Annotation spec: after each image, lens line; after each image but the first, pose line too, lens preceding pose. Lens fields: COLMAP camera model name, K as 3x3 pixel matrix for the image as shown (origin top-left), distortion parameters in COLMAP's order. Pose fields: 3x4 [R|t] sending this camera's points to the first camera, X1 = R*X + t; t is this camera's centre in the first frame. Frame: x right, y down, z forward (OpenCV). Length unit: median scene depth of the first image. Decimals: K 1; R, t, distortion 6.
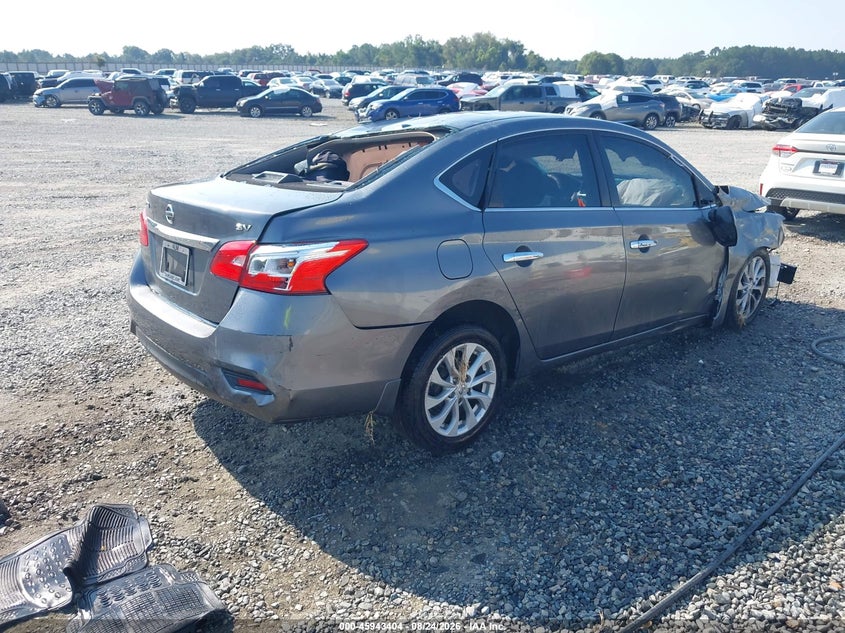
lens RADIAL K [[678.3, 0, 422.5], [0, 678.3, 316.5], [0, 0, 1]] dist [0.109357, -0.107008]
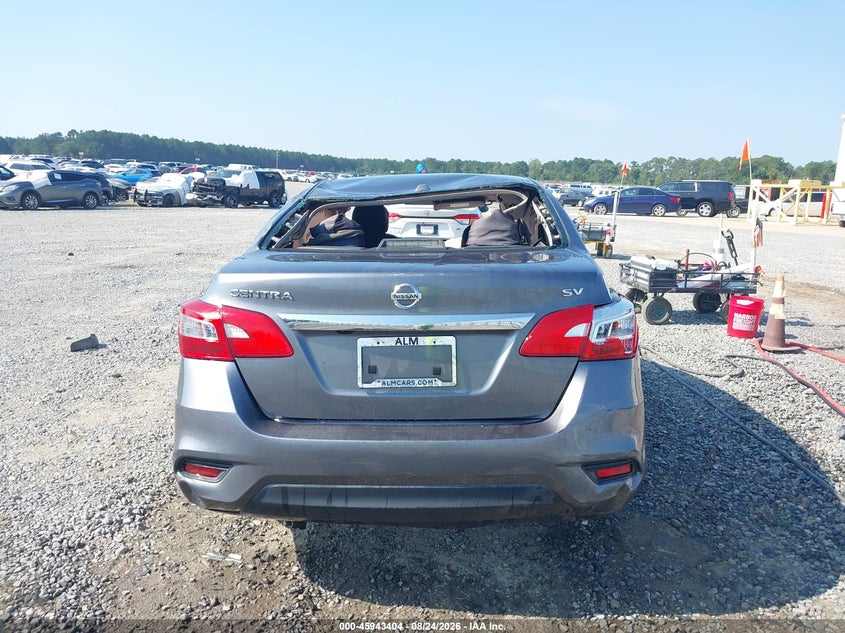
lens RADIAL K [[691.5, 0, 422.5], [0, 691.5, 316.5], [0, 0, 1]] dist [-0.001016, 0.001655]
pose [[0.655272, -0.145904, 0.741168, -0.099803], [0.225867, 0.974126, -0.007928, -0.013905], [-0.720835, 0.172600, 0.671272, 0.052263]]
